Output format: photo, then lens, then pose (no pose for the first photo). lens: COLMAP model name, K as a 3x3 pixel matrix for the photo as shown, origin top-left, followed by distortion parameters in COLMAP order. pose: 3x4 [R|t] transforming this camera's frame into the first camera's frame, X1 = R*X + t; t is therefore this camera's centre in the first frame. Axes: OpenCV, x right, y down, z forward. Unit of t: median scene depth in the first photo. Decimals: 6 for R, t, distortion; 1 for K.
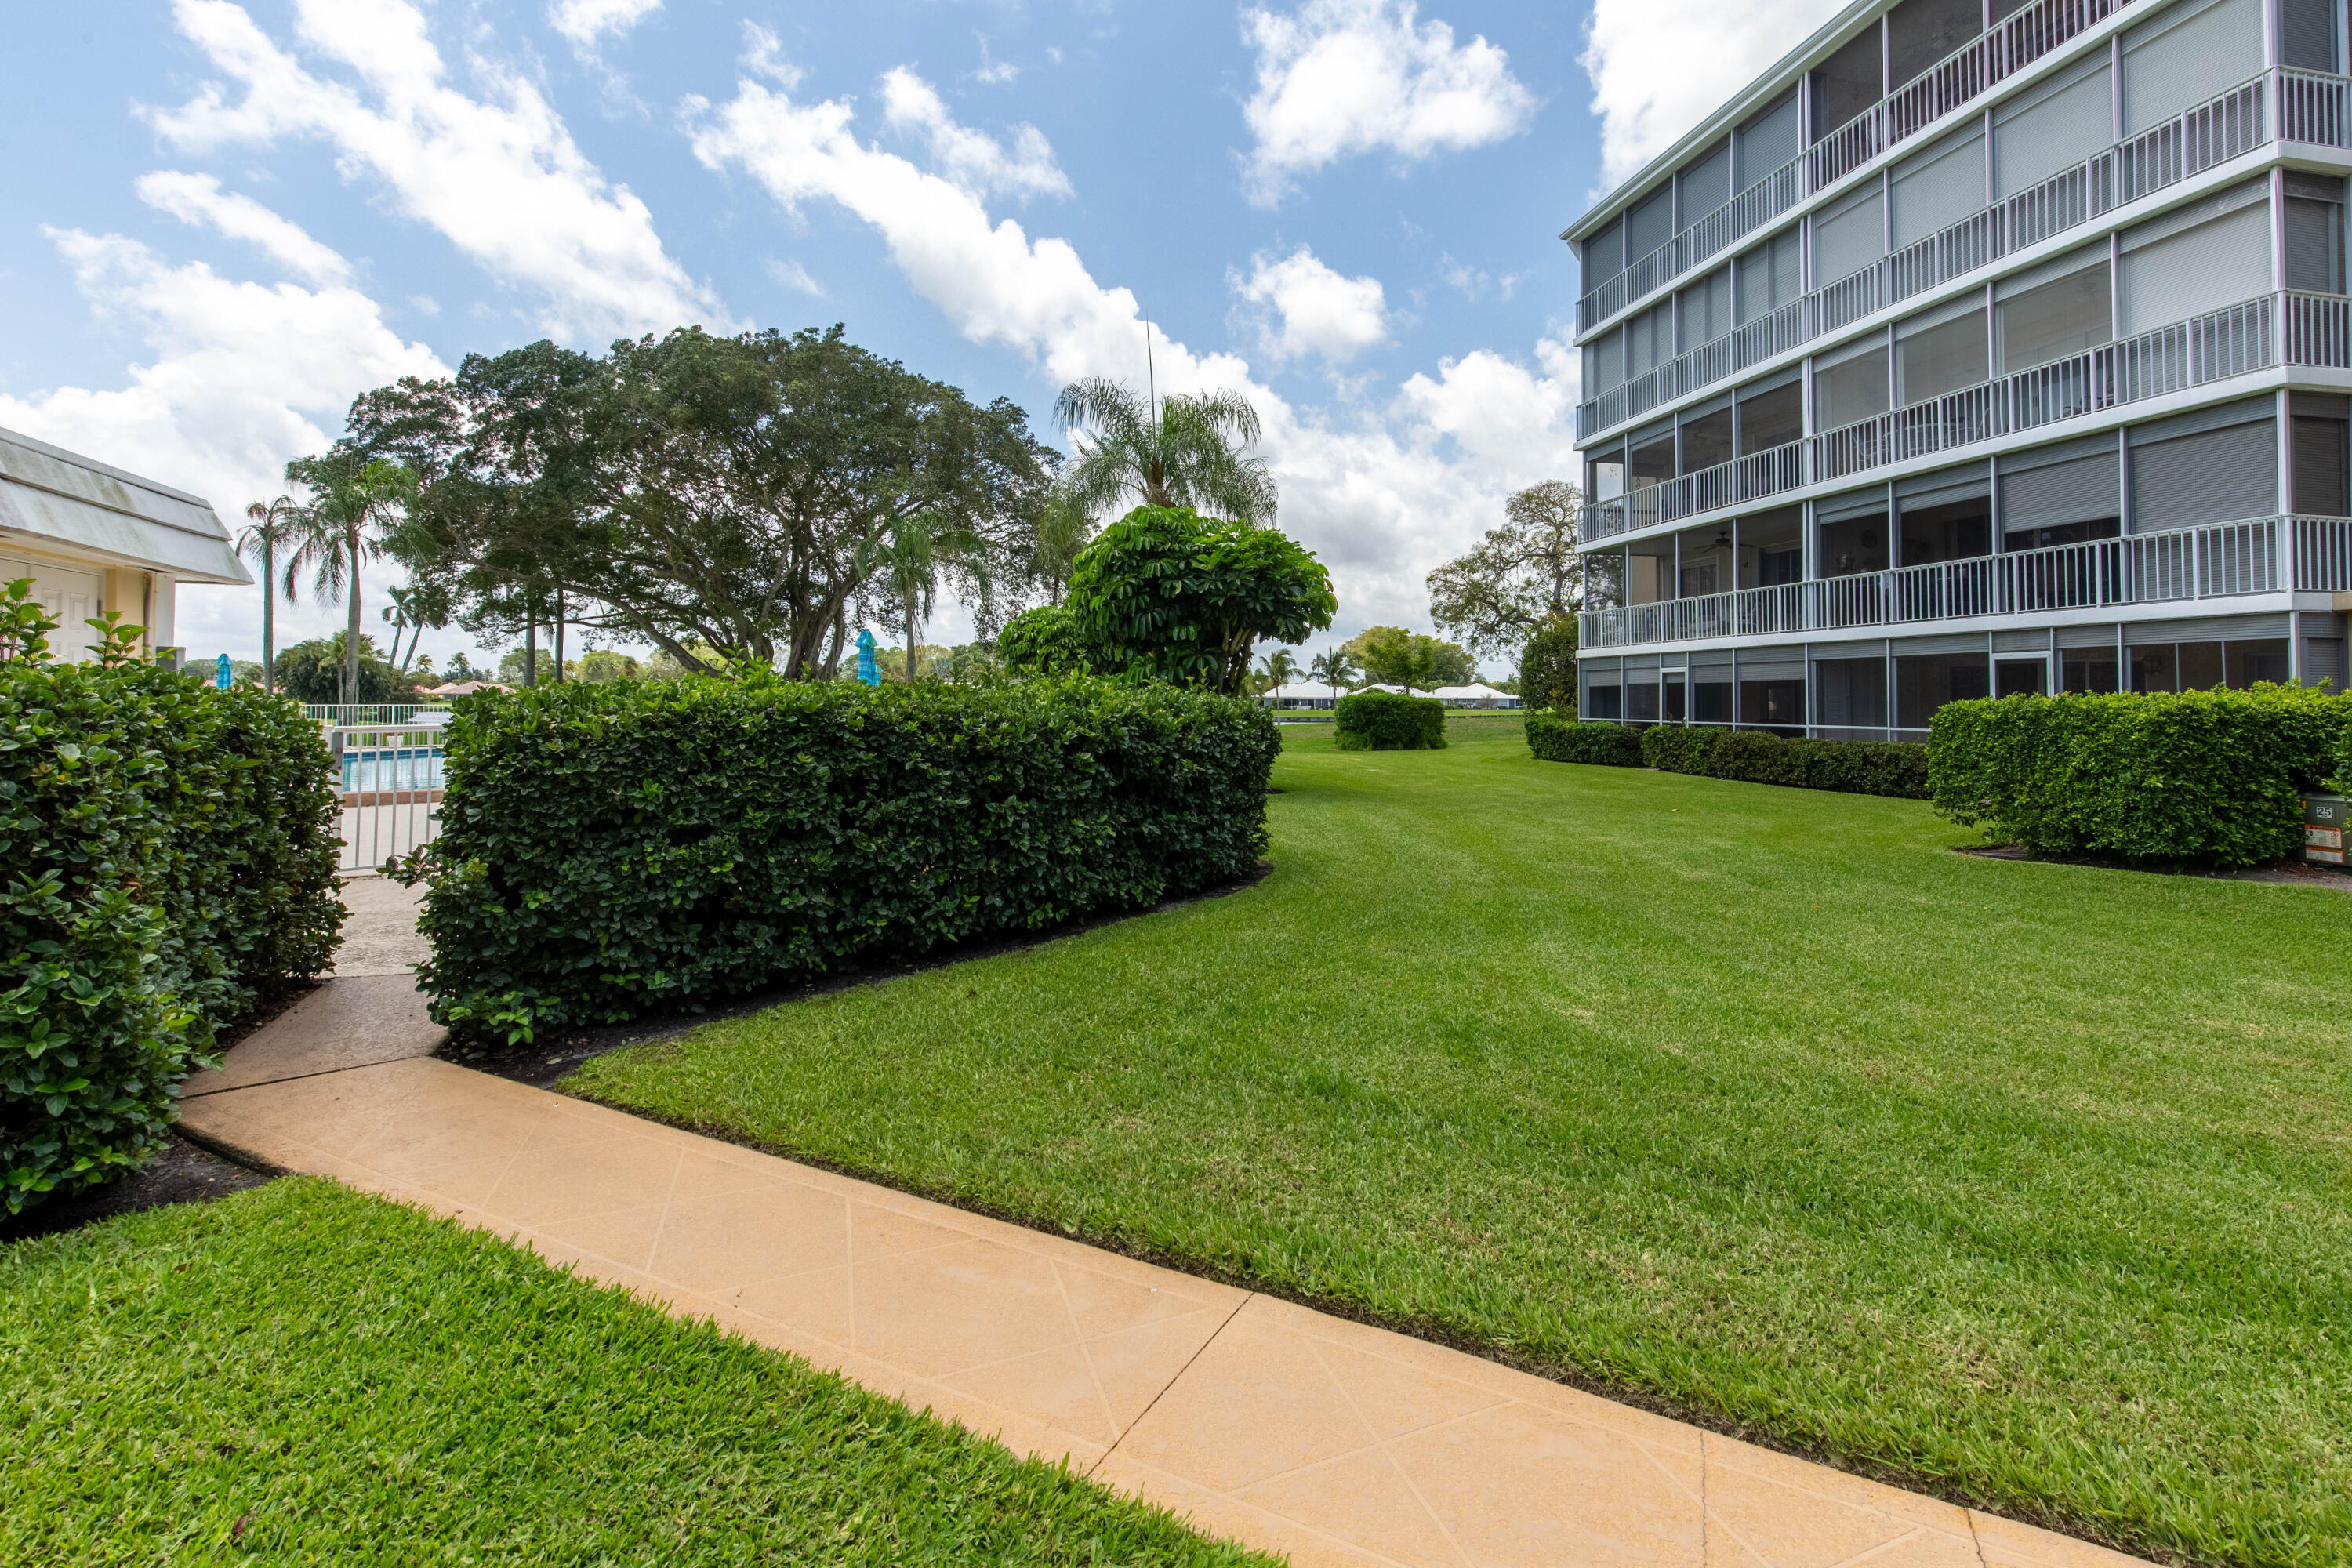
lens RADIAL K [[1107.2, 0, 1224.4], [0, 1107.2, 660.8], [0, 0, 1]] dist [-0.000588, -0.000459]
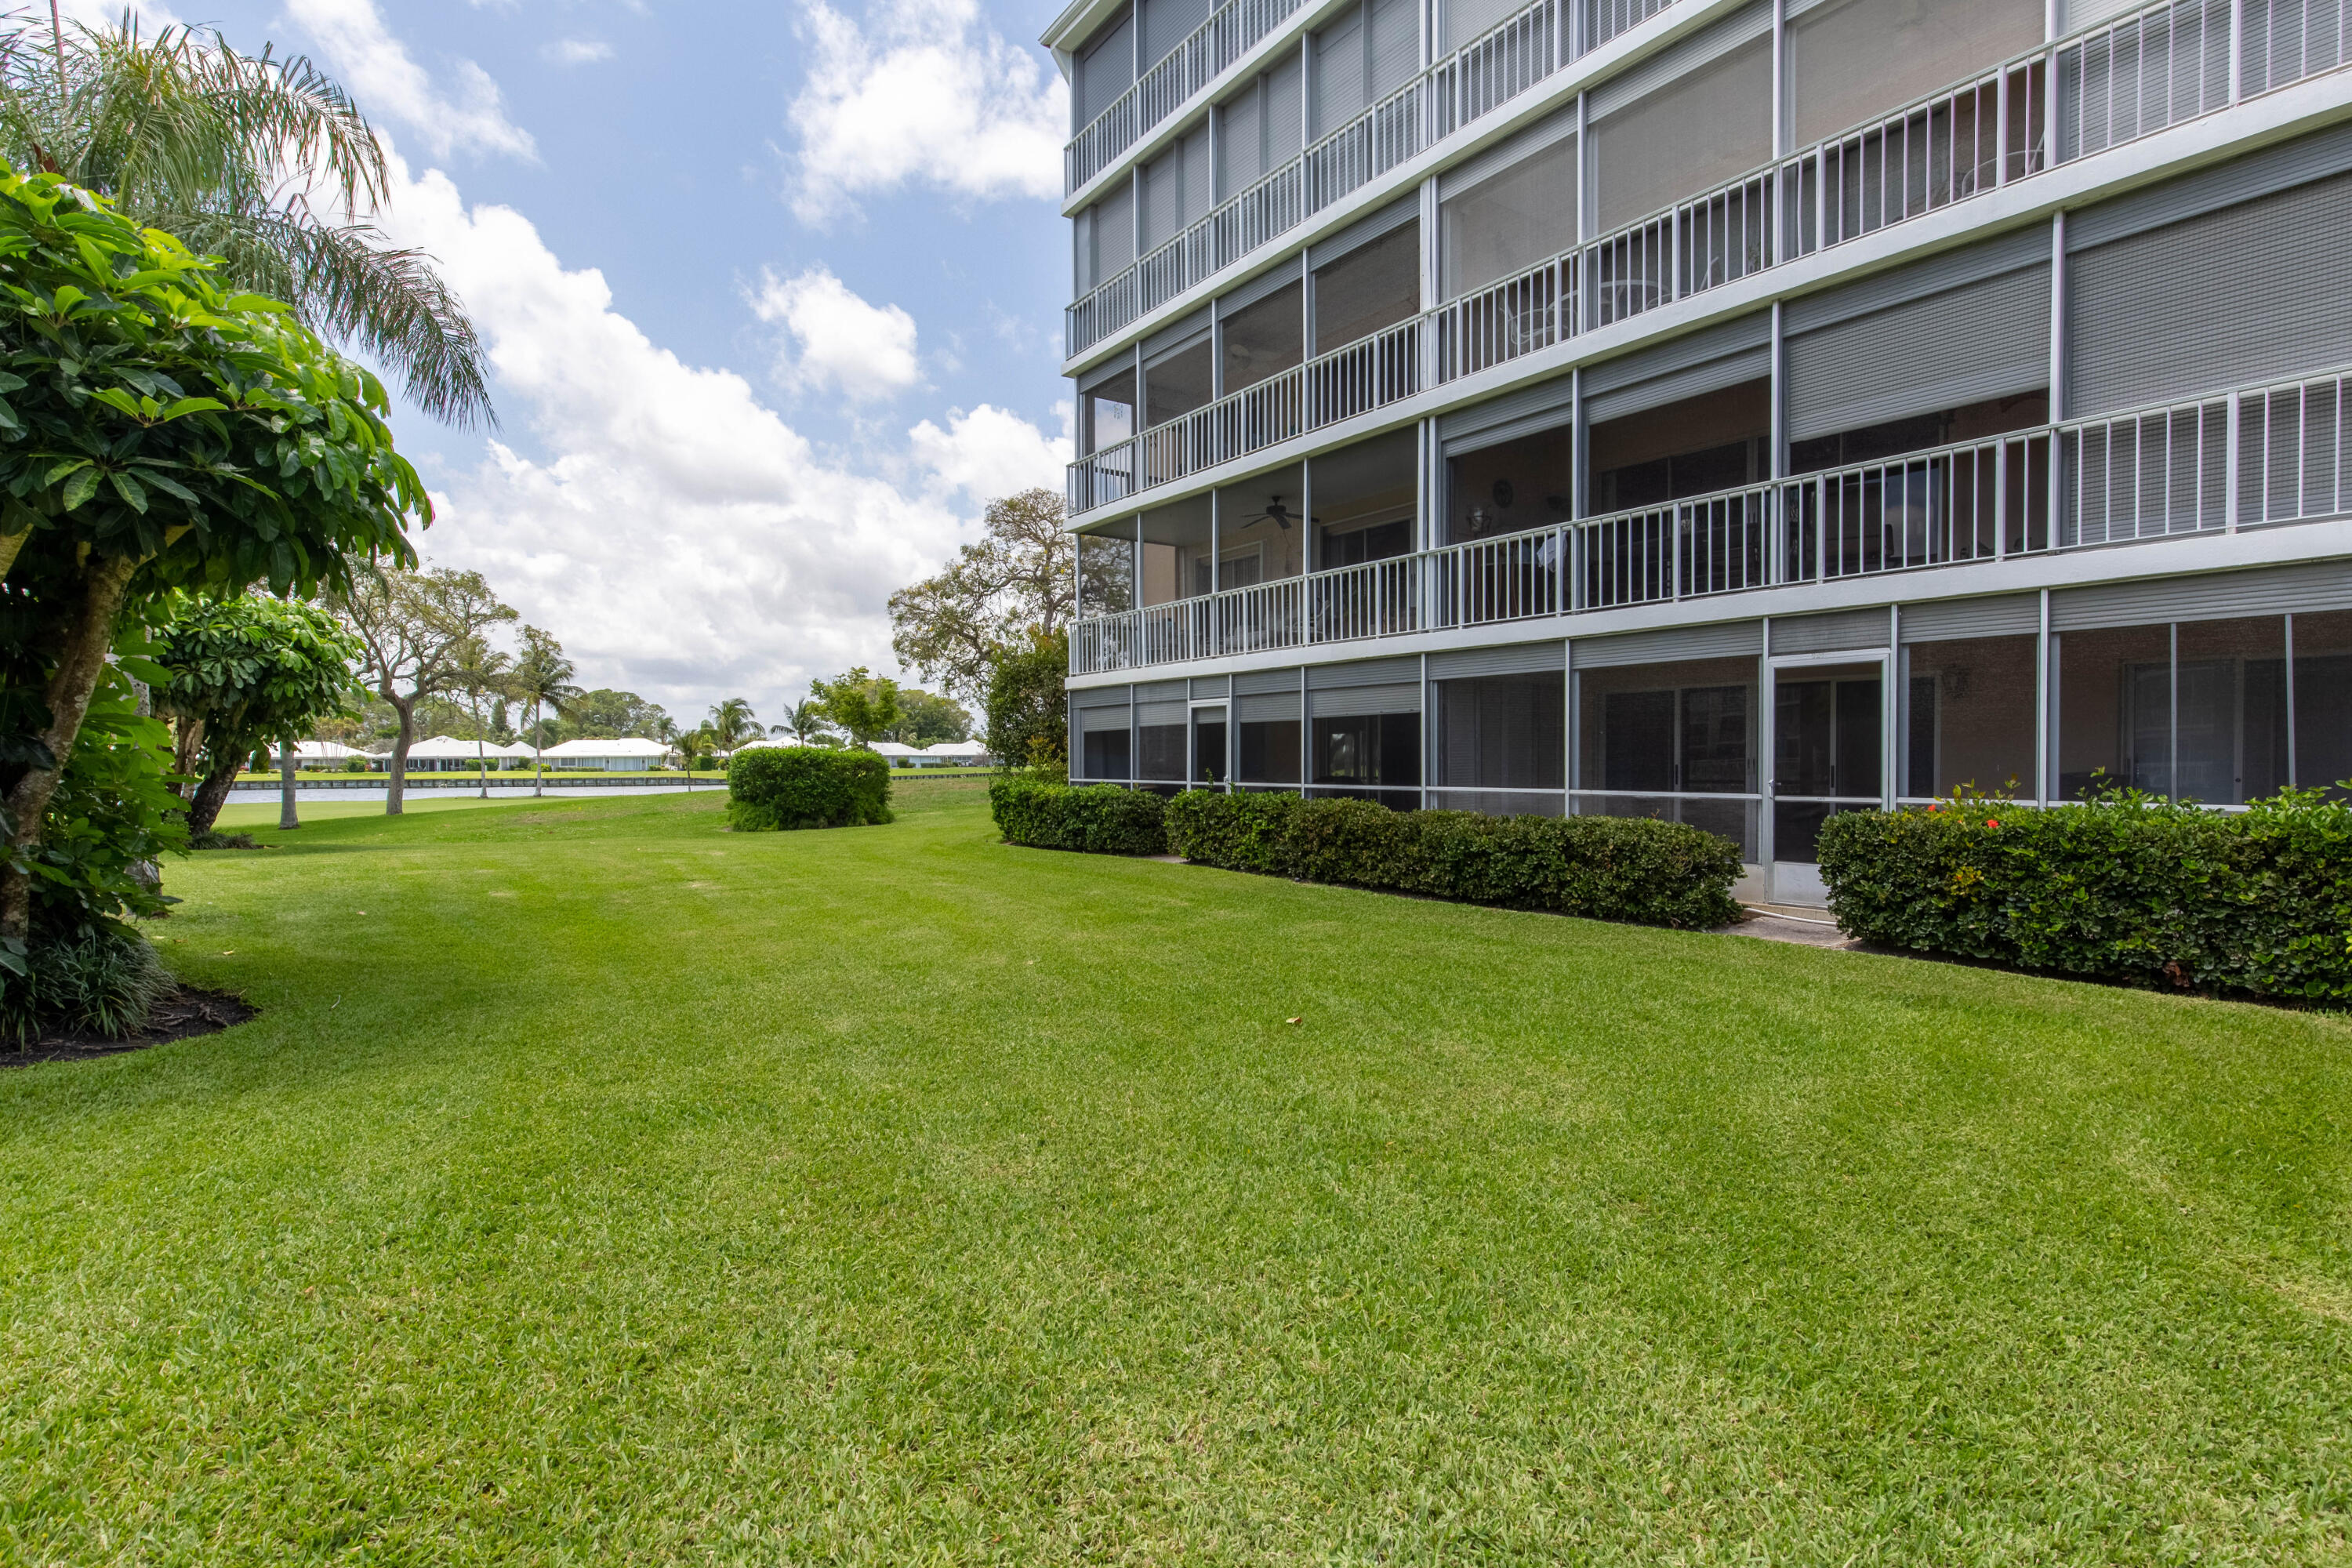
lens RADIAL K [[1099.5, 0, 1176.0], [0, 1099.5, 784.0], [0, 0, 1]] dist [-0.000717, -0.004617]
pose [[0.920330, -0.019369, 0.390664, 0.127942], [-0.003778, 0.998286, 0.058394, 0.016855], [-0.391126, -0.055217, 0.918679, 0.388750]]
